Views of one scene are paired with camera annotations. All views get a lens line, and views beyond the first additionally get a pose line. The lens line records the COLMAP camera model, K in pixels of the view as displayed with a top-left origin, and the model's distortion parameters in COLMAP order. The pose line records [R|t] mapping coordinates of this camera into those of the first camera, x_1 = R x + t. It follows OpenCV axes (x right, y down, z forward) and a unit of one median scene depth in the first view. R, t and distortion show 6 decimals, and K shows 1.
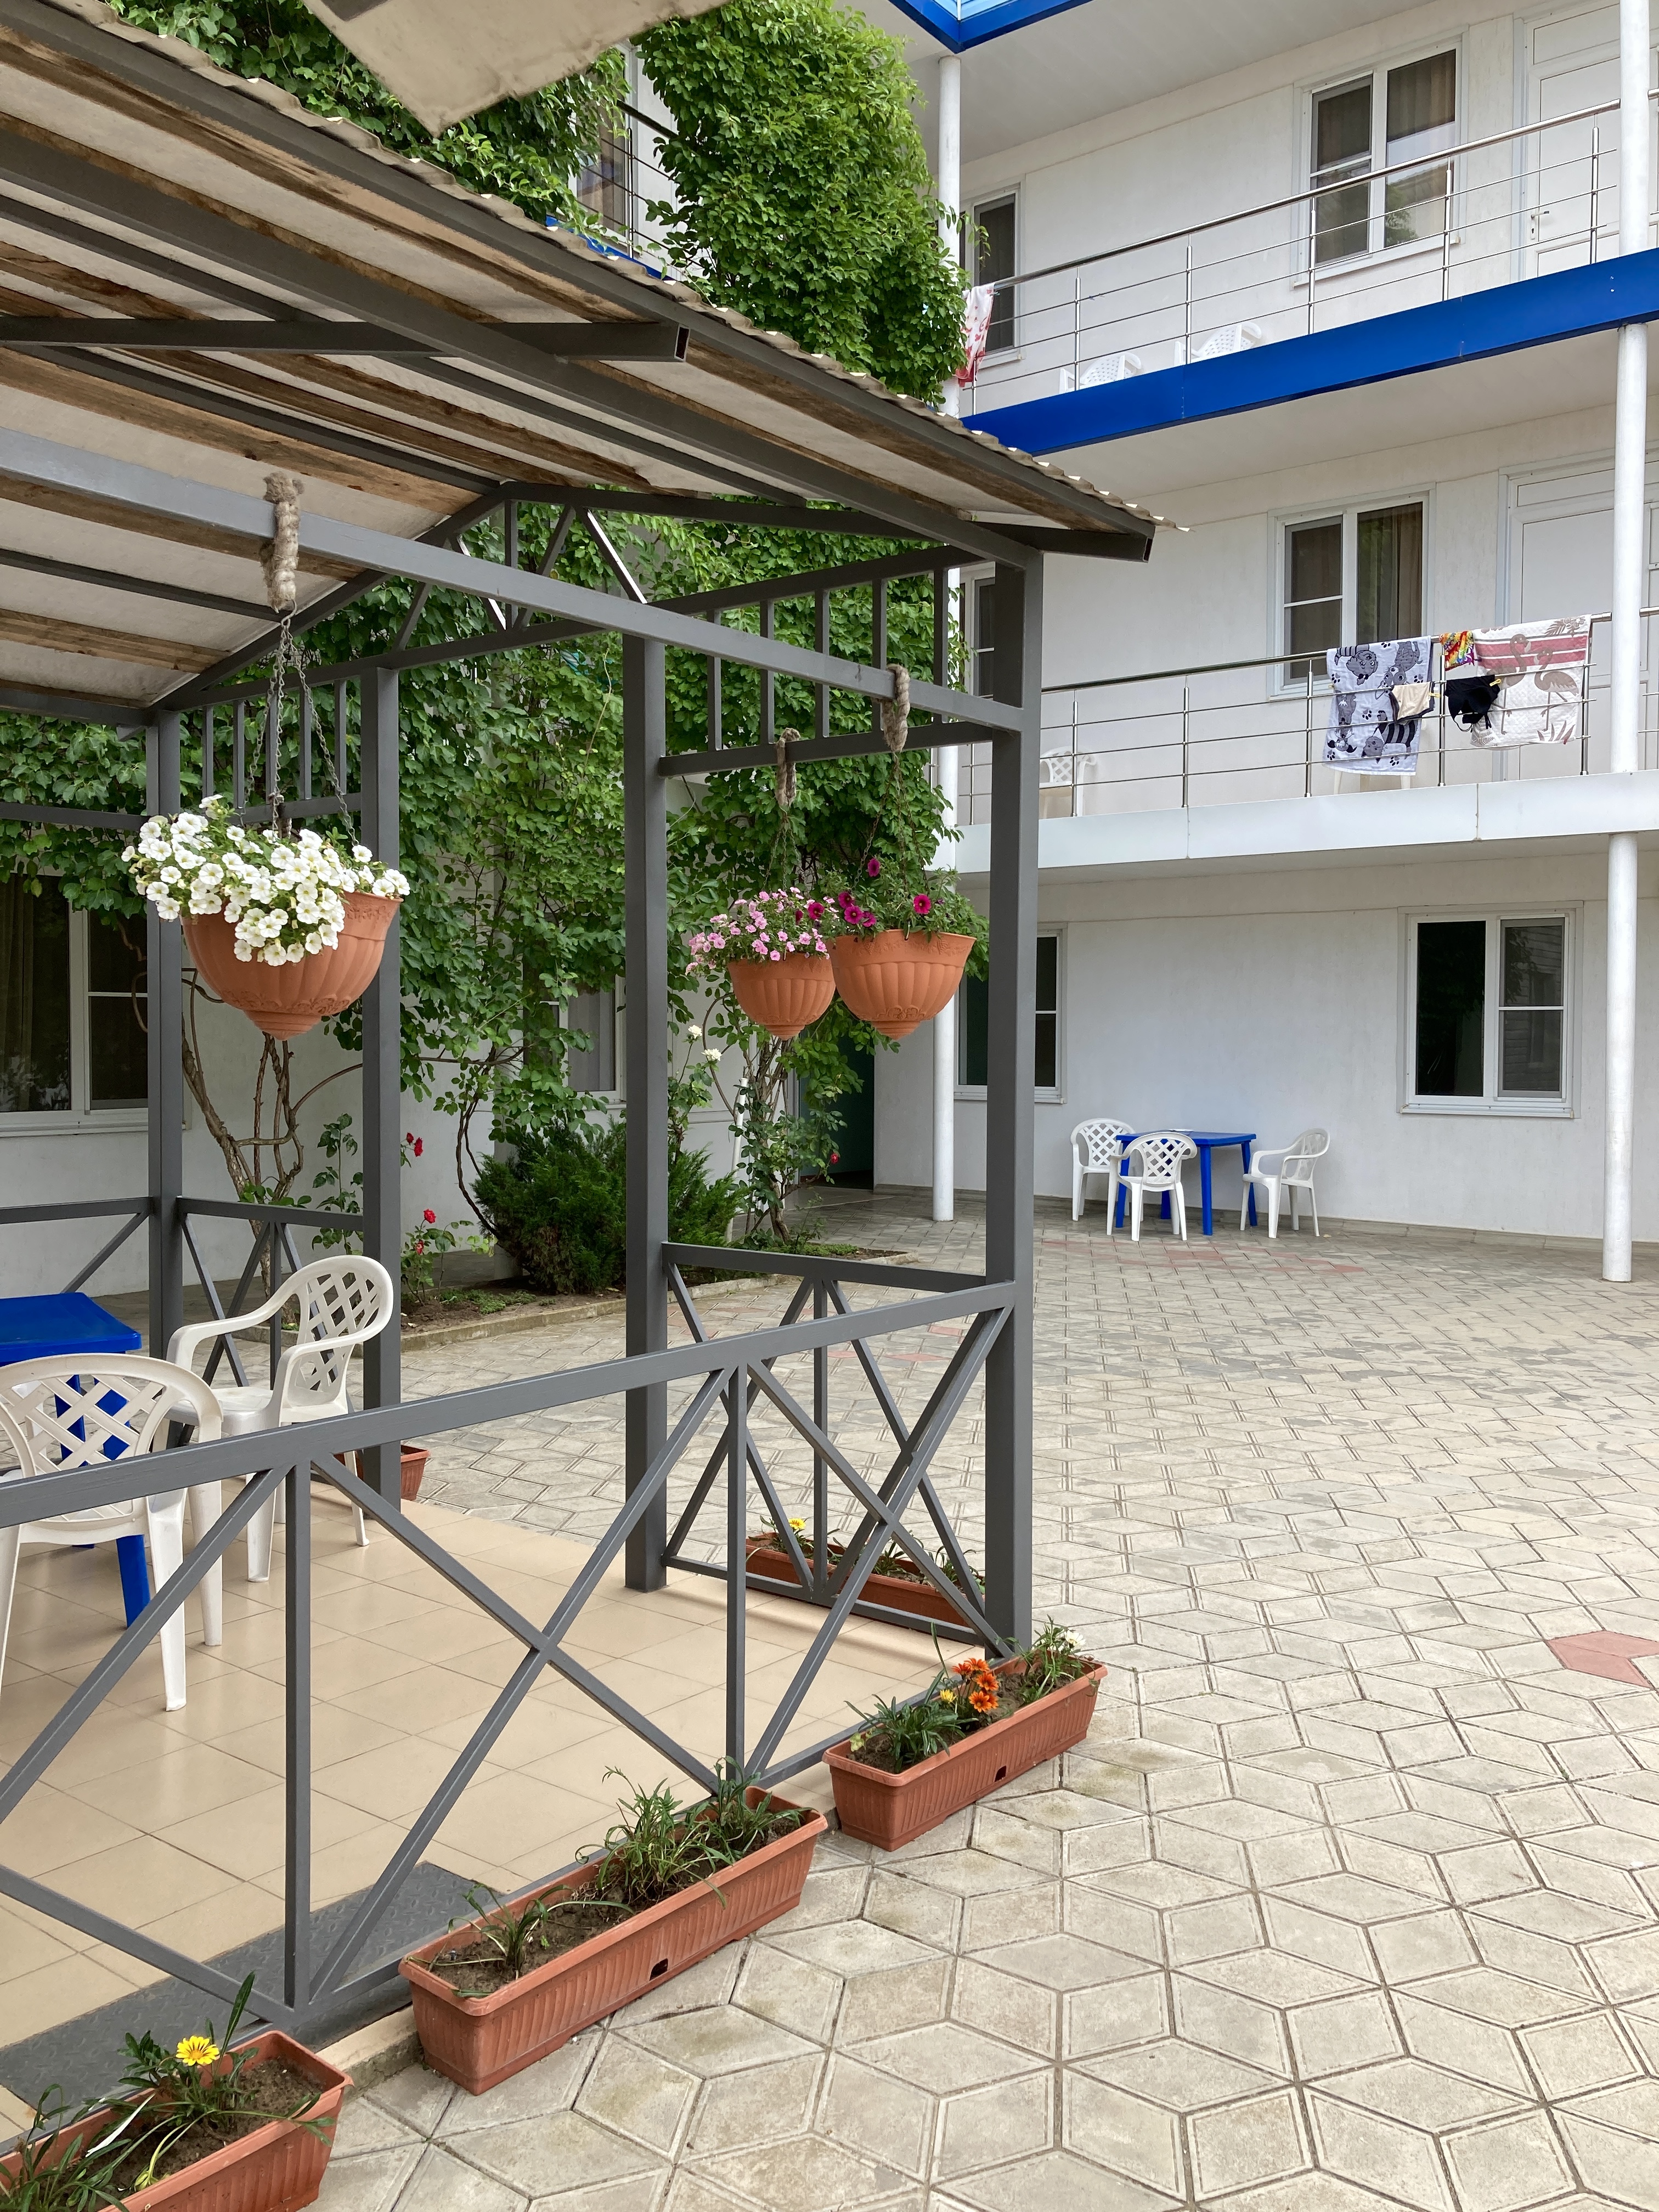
lens RADIAL K [[1821.8, 0, 829.5], [0, 1821.8, 1106.0], [0, 0, 1]] dist [-0.001984, -0.001059]
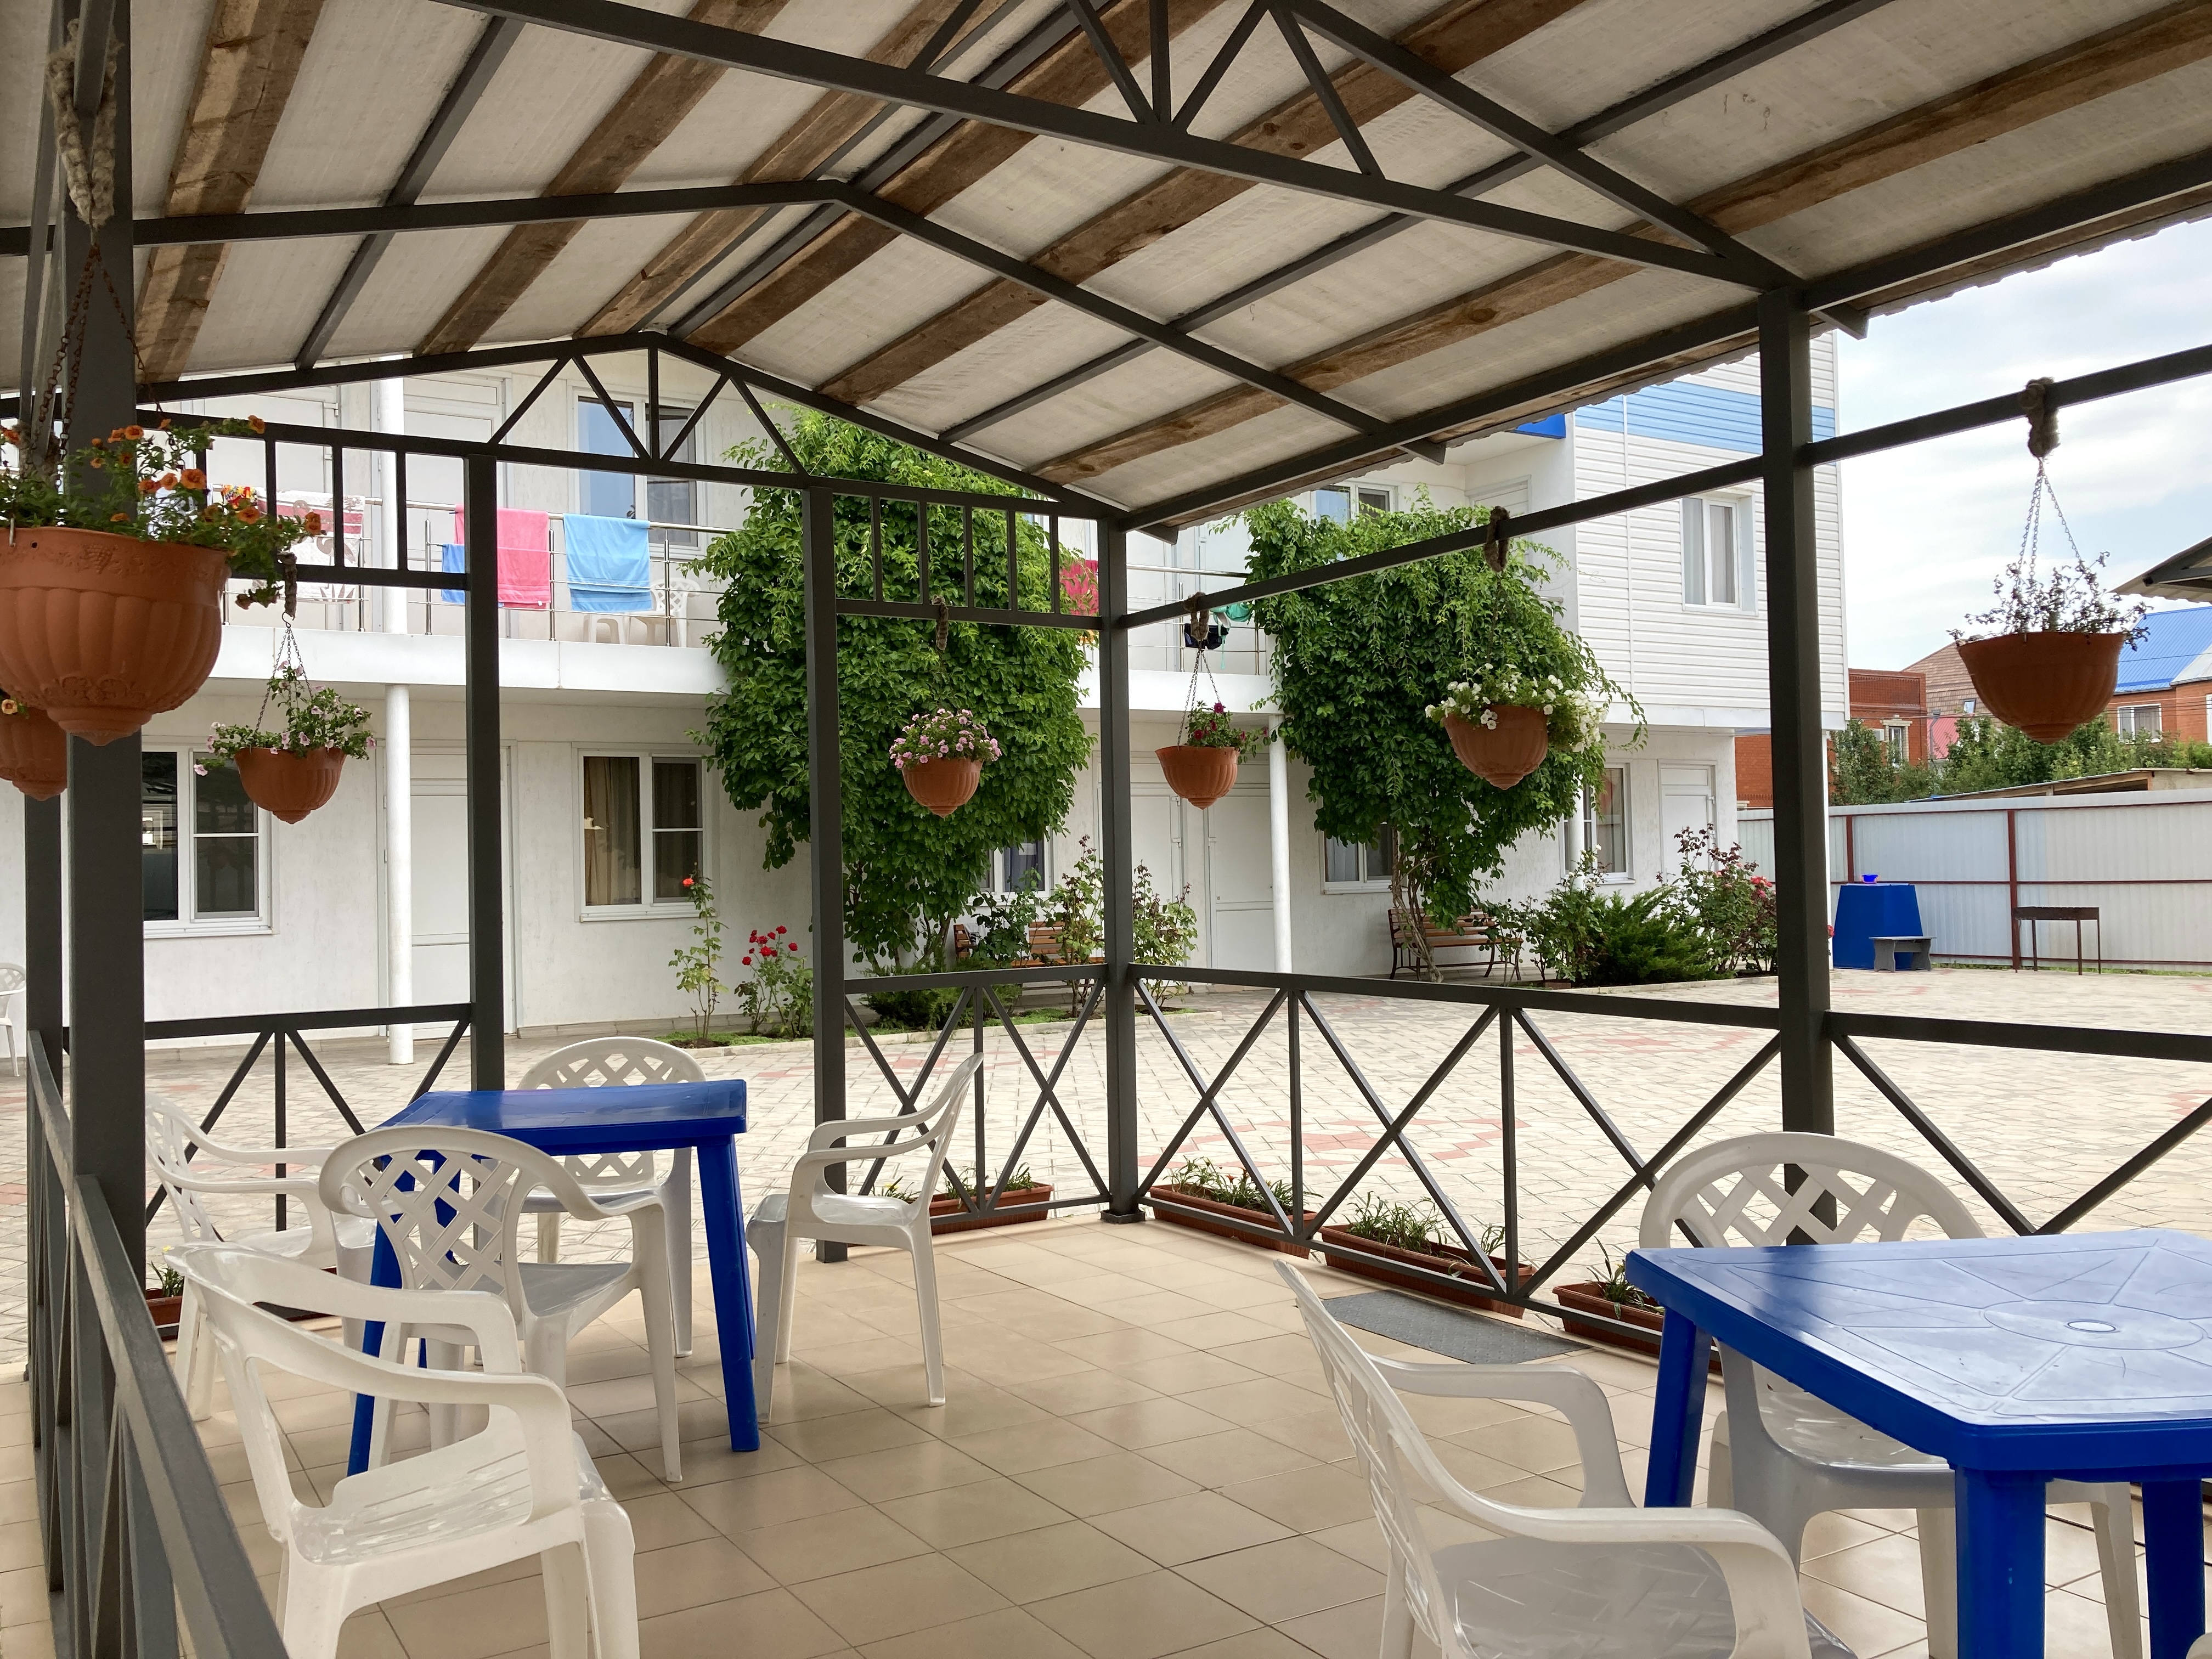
lens RADIAL K [[1821.8, 0, 1106.0], [0, 1821.8, 829.5], [0, 0, 1]] dist [-0.001984, -0.001059]
pose [[0.350869, 0.005772, 0.936407, -0.746028], [0.060254, 0.997770, -0.028727, 0.009672], [-0.934484, 0.066501, 0.349738, 0.222047]]
